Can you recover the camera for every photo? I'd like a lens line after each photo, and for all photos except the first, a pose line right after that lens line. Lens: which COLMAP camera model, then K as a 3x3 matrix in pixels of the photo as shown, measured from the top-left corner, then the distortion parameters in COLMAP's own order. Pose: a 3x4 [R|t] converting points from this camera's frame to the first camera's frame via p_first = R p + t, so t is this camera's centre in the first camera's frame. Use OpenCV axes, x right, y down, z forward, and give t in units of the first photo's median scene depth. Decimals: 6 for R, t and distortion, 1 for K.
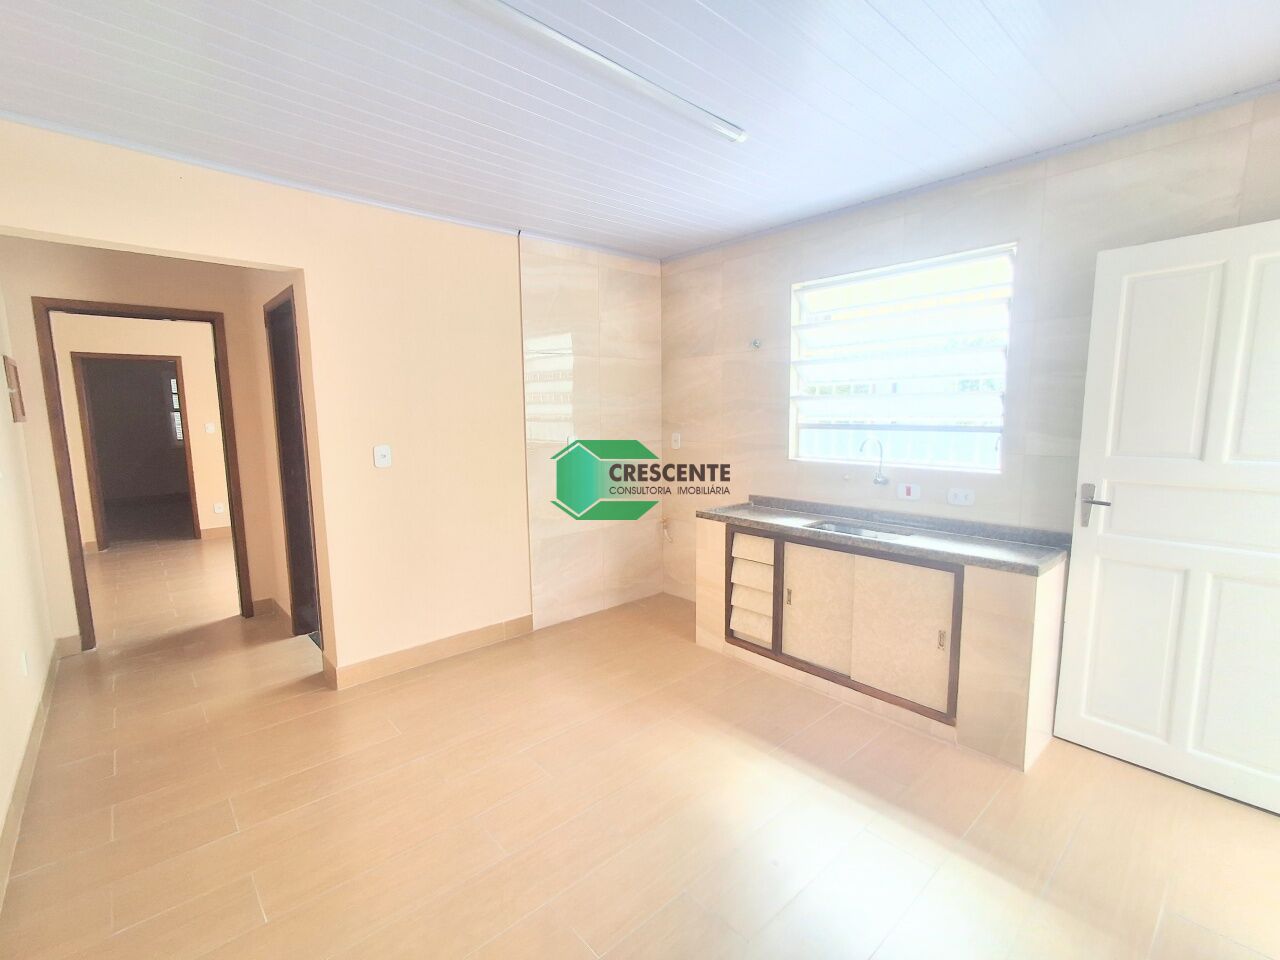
lens RADIAL K [[584.8, 0, 635.2], [0, 584.8, 485.4], [0, 0, 1]] dist [0.001470, 0.005205]
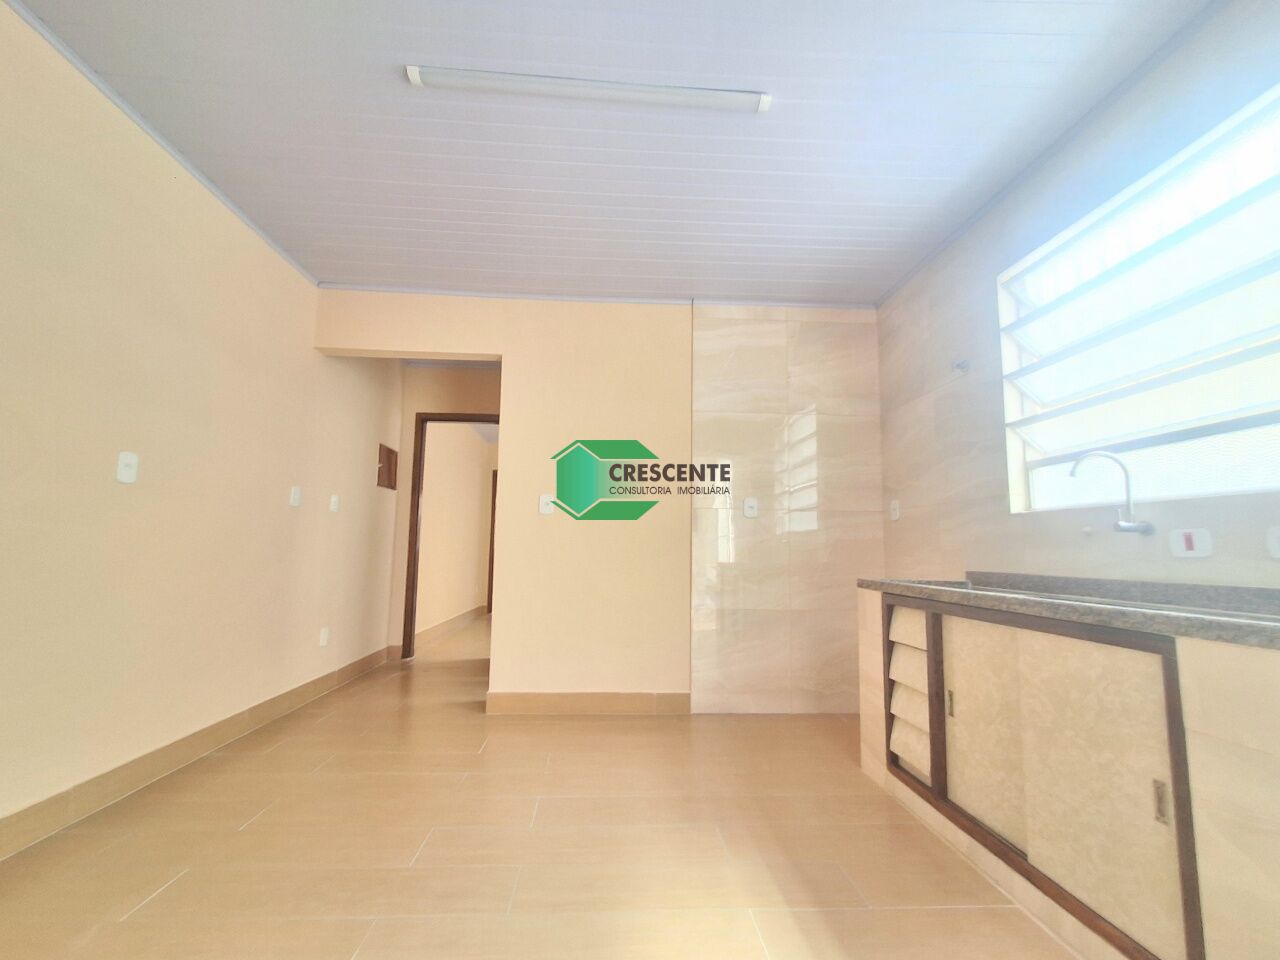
lens RADIAL K [[584.8, 0, 635.2], [0, 584.8, 485.4], [0, 0, 1]] dist [0.001470, 0.005205]
pose [[0.782963, -0.042950, -0.620584, 0.381155], [-0.106498, 0.973631, -0.201747, 0.117835], [0.612884, 0.224051, 0.757743, 0.233324]]
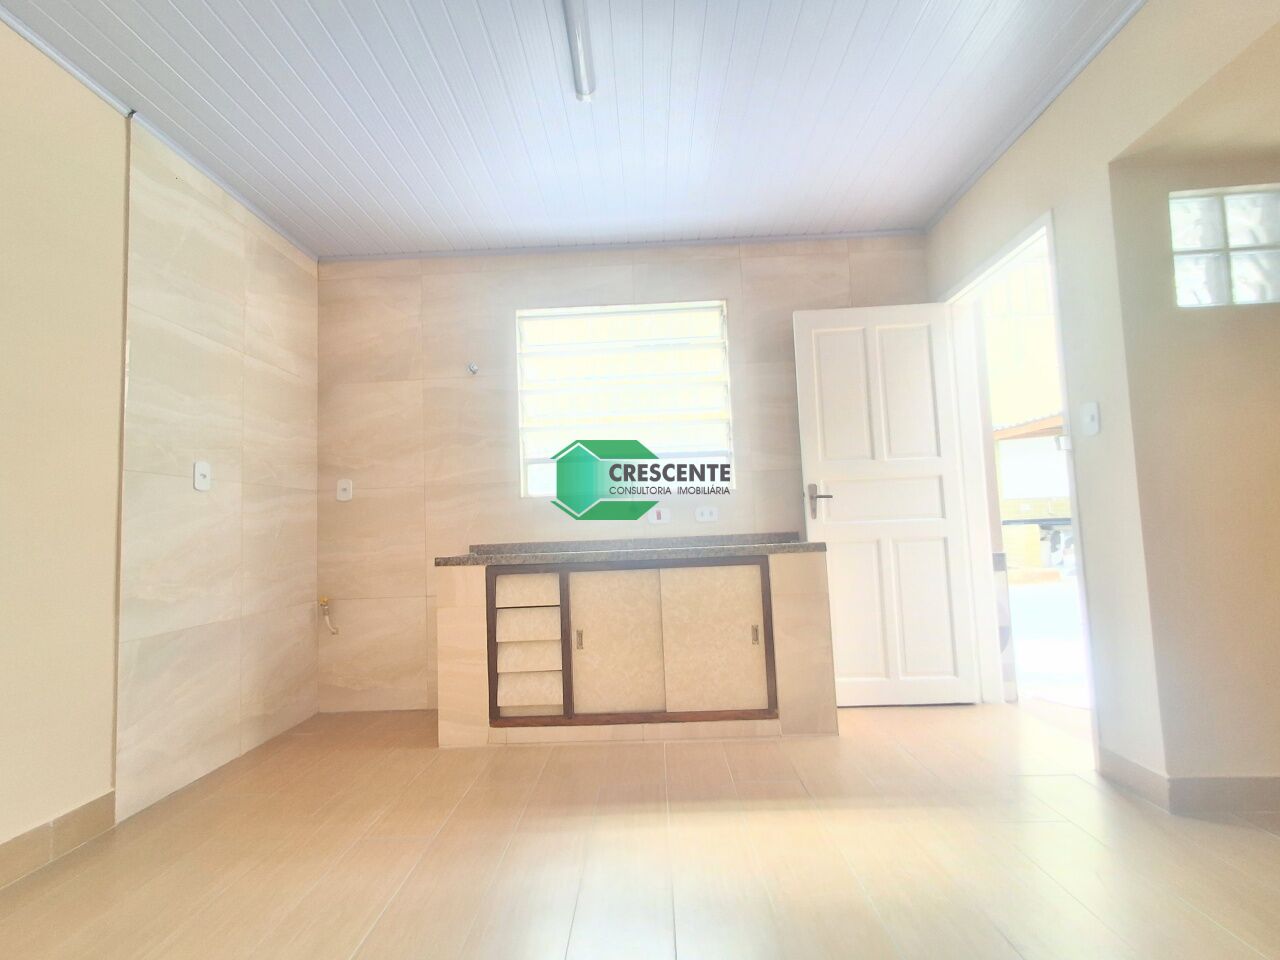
lens RADIAL K [[584.8, 0, 635.2], [0, 584.8, 485.4], [0, 0, 1]] dist [0.001470, 0.005205]
pose [[0.683920, 0.039756, 0.728473, -0.289965], [0.124520, 0.977502, -0.170251, 0.120345], [-0.718852, 0.207148, 0.663583, 0.320154]]
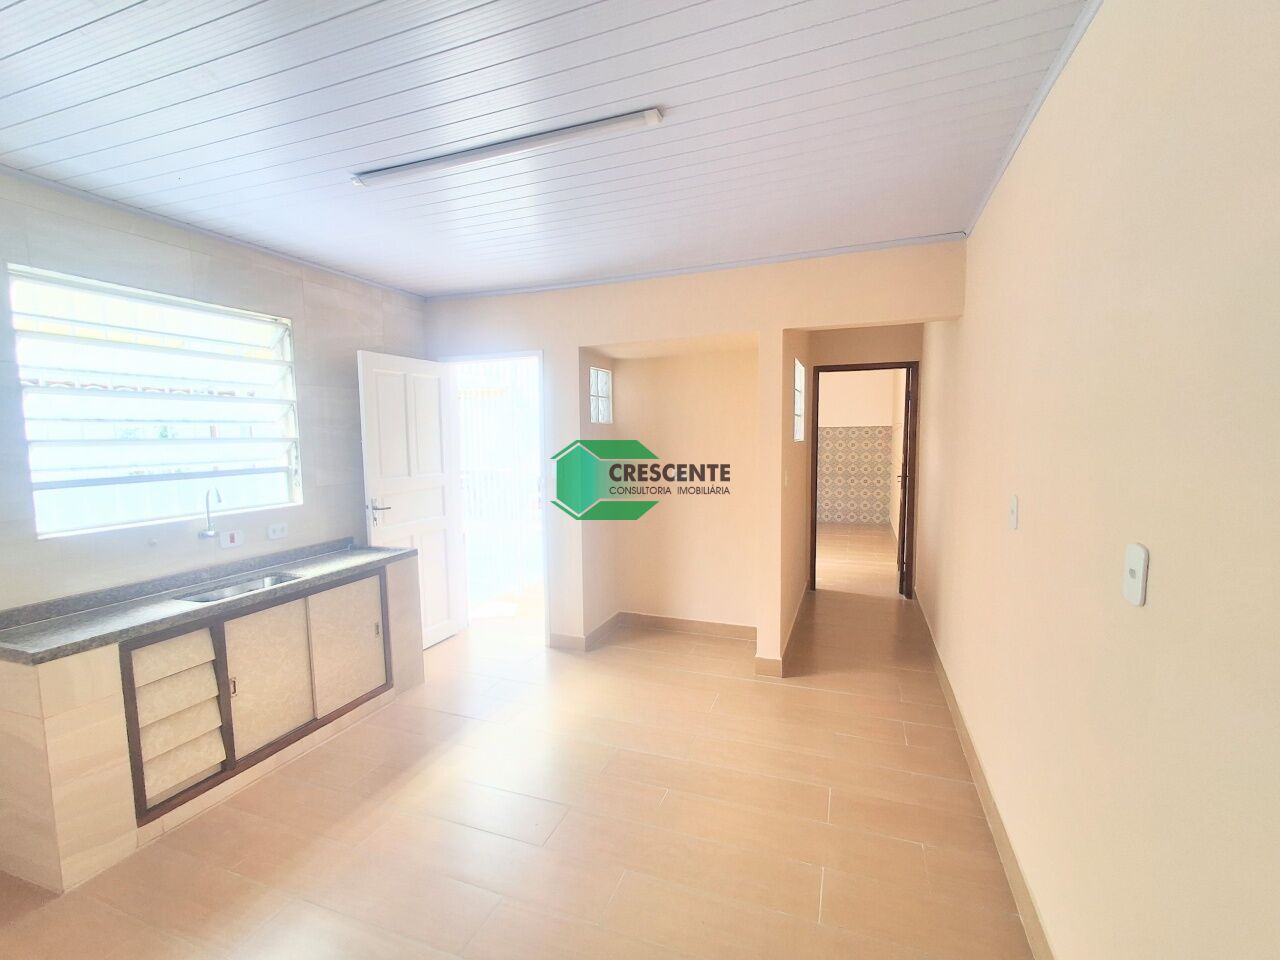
lens RADIAL K [[584.8, 0, 635.2], [0, 584.8, 485.4], [0, 0, 1]] dist [0.001470, 0.005205]
pose [[-0.466385, -0.063570, 0.882295, -0.657325], [0.132024, 0.981240, 0.140488, -0.117447], [-0.874674, 0.182006, -0.449243, 0.786219]]
